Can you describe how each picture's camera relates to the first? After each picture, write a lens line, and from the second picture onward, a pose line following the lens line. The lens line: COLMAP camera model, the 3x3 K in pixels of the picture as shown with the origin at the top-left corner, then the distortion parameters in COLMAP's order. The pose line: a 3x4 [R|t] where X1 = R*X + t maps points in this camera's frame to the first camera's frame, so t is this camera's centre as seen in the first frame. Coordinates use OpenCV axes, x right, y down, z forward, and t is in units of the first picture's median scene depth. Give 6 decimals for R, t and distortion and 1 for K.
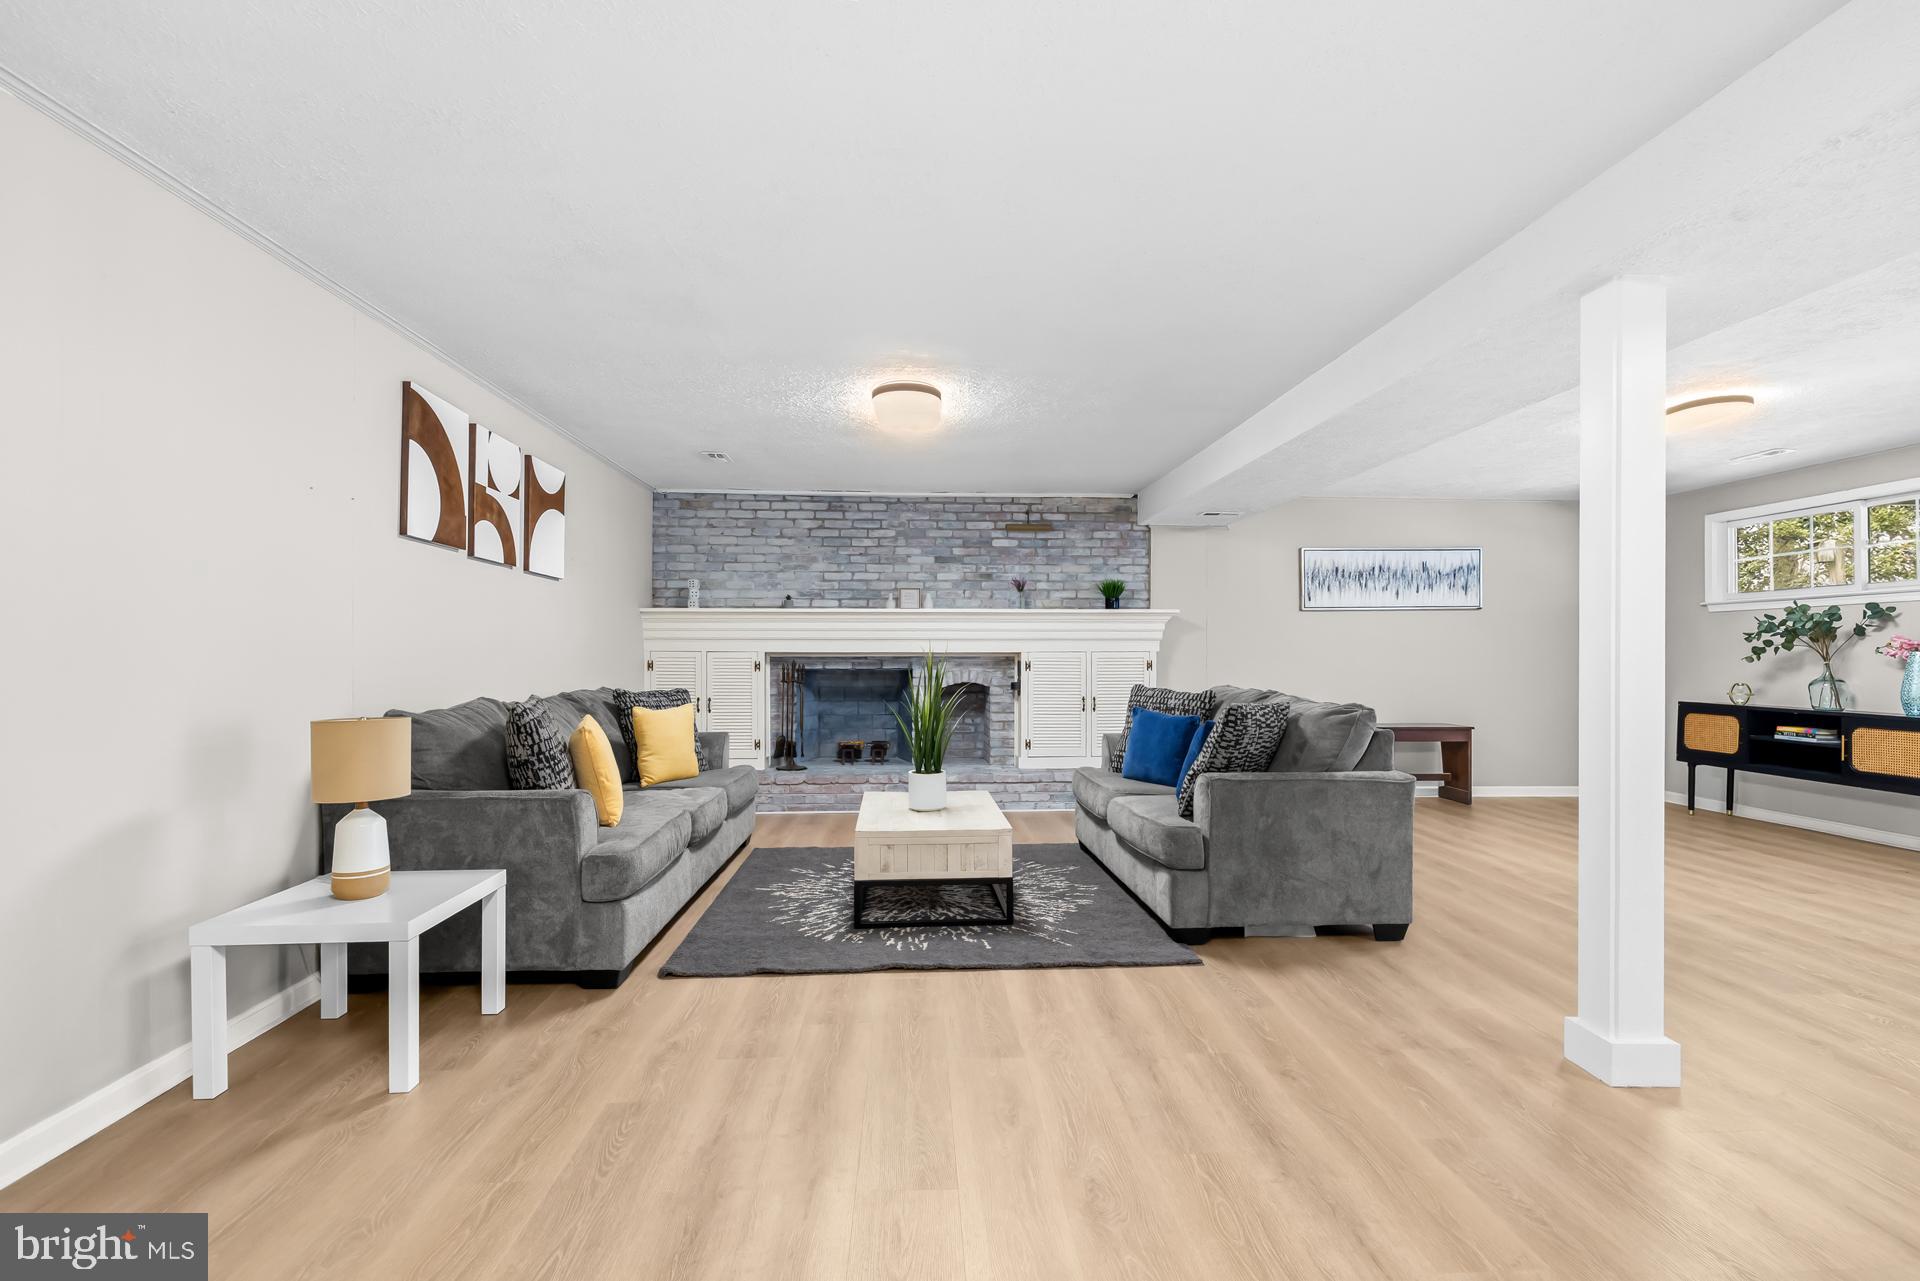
lens RADIAL K [[855.6, 0, 953.3], [0, 855.6, 655.9], [0, 0, 1]] dist [-0.001267, -0.000085]
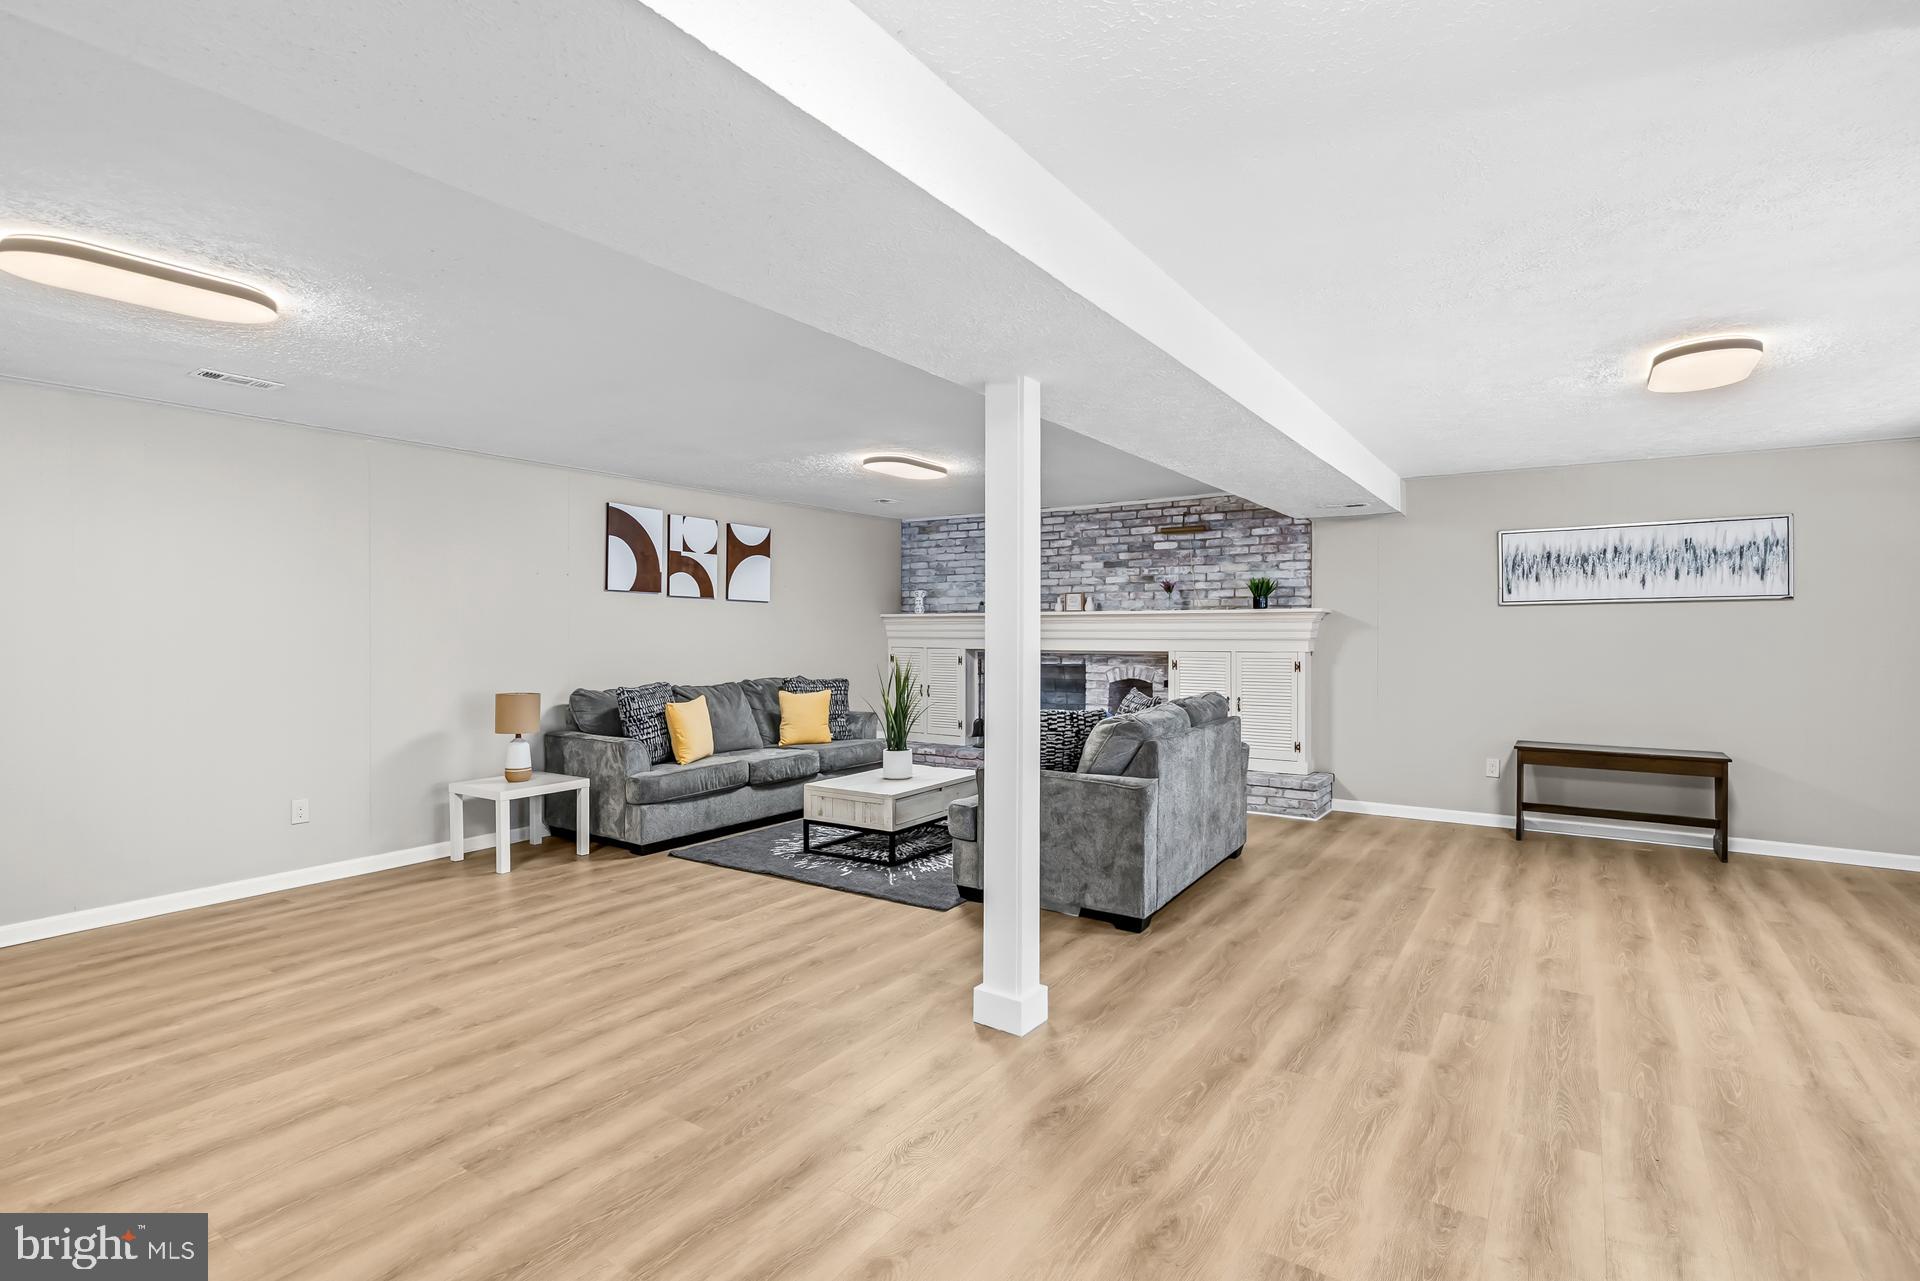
lens RADIAL K [[903.8, 0, 960.0], [0, 903.8, 640.5], [0, 0, 1]] dist [-0.001495, -0.008315]
pose [[0.802448, 0.005385, -0.596698, 0.522236], [-0.000789, 0.999968, 0.007963, -0.025669], [0.596722, -0.005919, 0.802426, -0.031133]]
